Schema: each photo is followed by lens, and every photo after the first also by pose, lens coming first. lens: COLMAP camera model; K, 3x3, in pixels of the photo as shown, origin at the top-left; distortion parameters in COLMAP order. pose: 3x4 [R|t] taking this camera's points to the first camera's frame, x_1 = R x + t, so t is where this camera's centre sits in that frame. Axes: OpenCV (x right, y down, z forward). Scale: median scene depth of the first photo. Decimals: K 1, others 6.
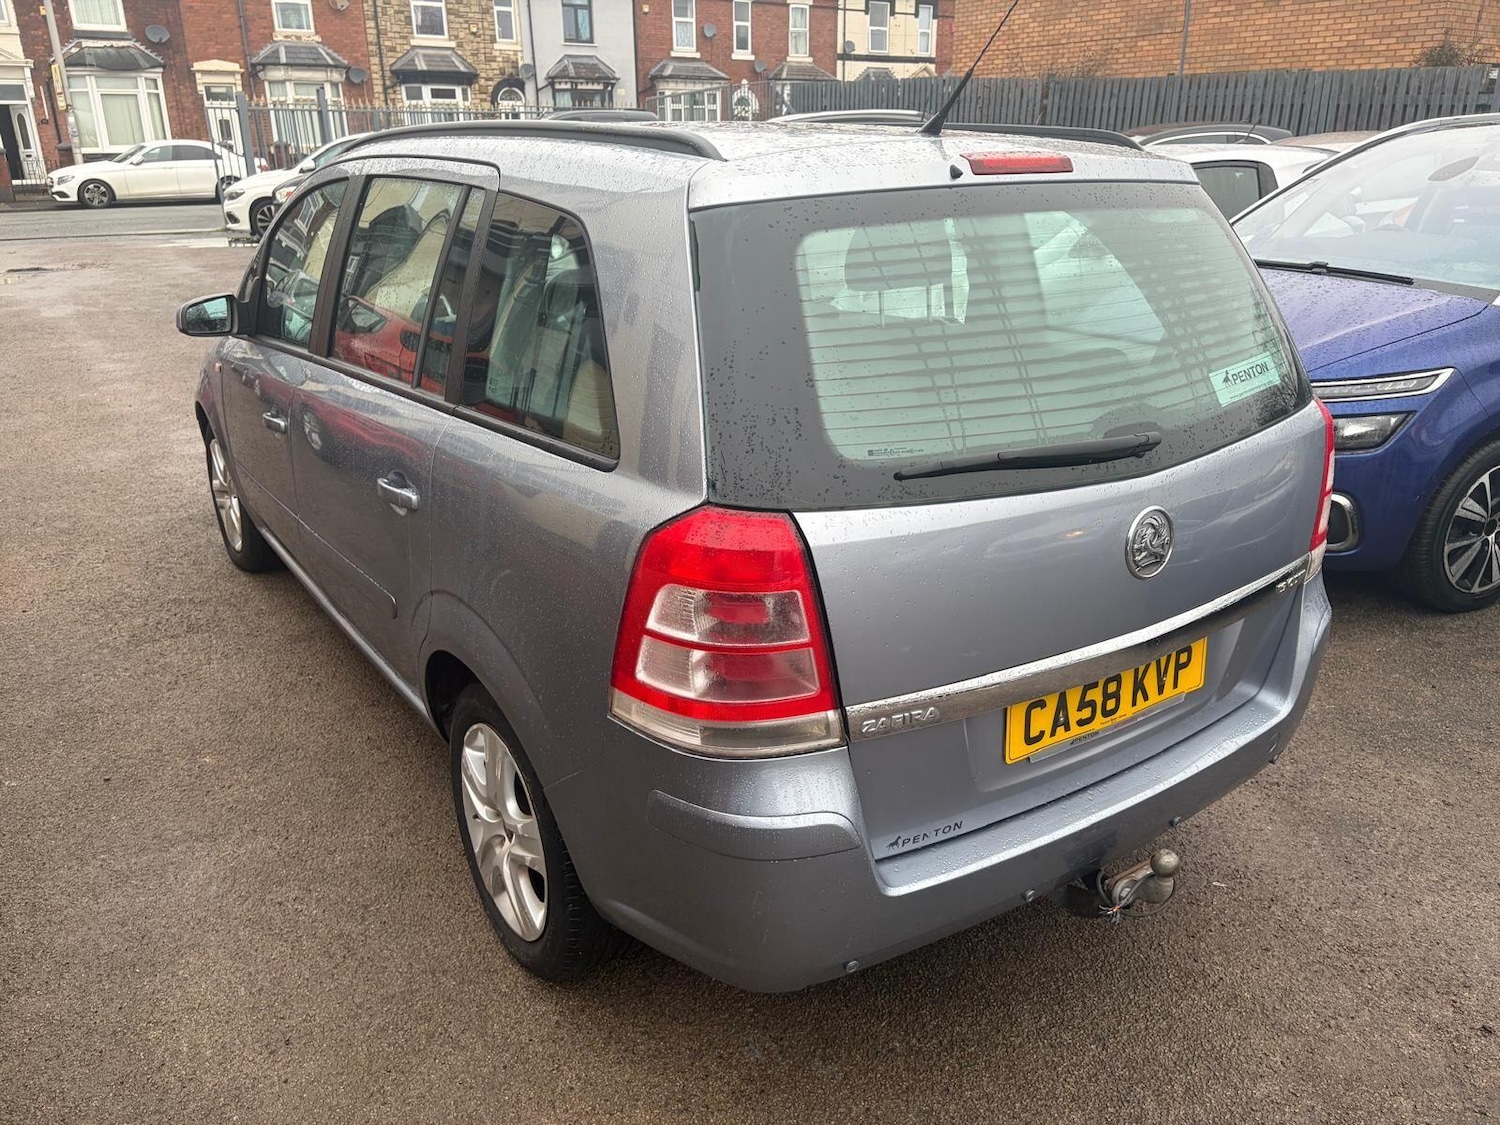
lens RADIAL K [[1121.4, 0, 746.3], [0, 1121.4, 573.3], [0, 0, 1]] dist [0.065032, -0.073185]
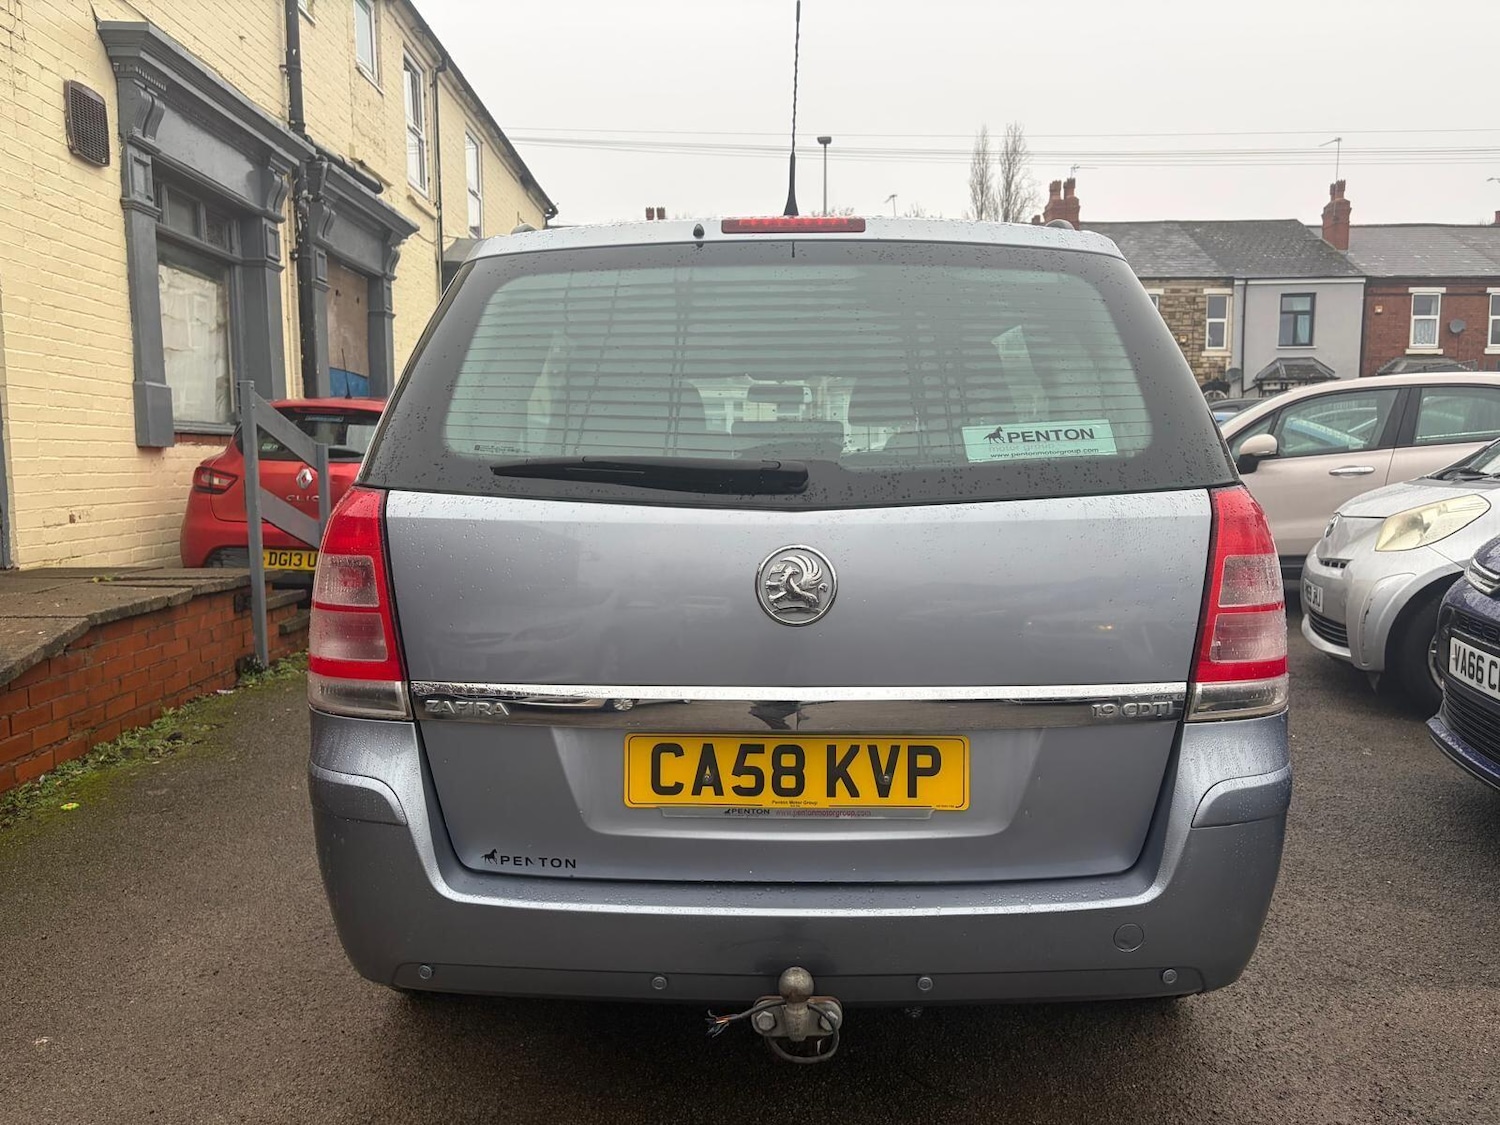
lens RADIAL K [[1121.4, 0, 748.4], [0, 1121.4, 572.6], [0, 0, 1]] dist [0.065032, -0.073185]
pose [[0.817552, 0.062481, -0.572456, 0.747999], [-0.206777, 0.959650, -0.190568, 0.126712], [0.537450, 0.274170, 0.797483, 0.239634]]
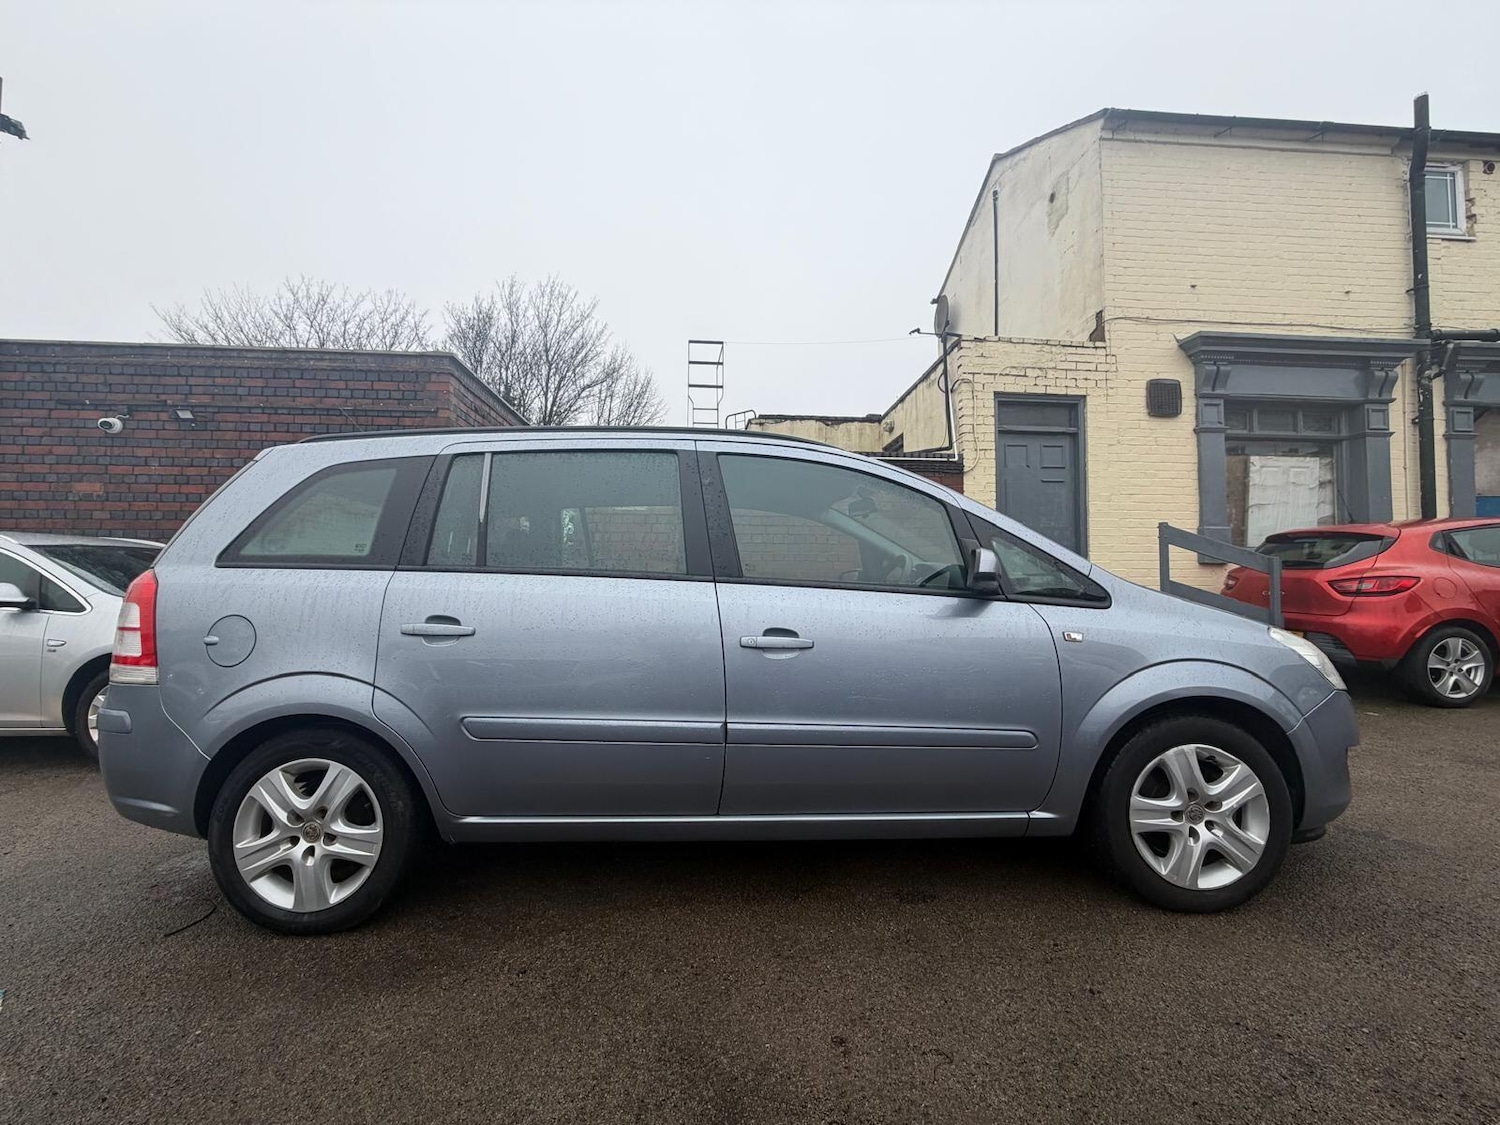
lens RADIAL K [[592.5, 0, 743.3], [0, 592.5, 565.3], [0, 0, 1]] dist [-0.001881, -0.000233]
pose [[-0.531063, -0.019320, -0.847112, 1.211114], [-0.296363, 0.940831, 0.164336, -0.285887], [0.793814, 0.338325, -0.505366, 1.507514]]
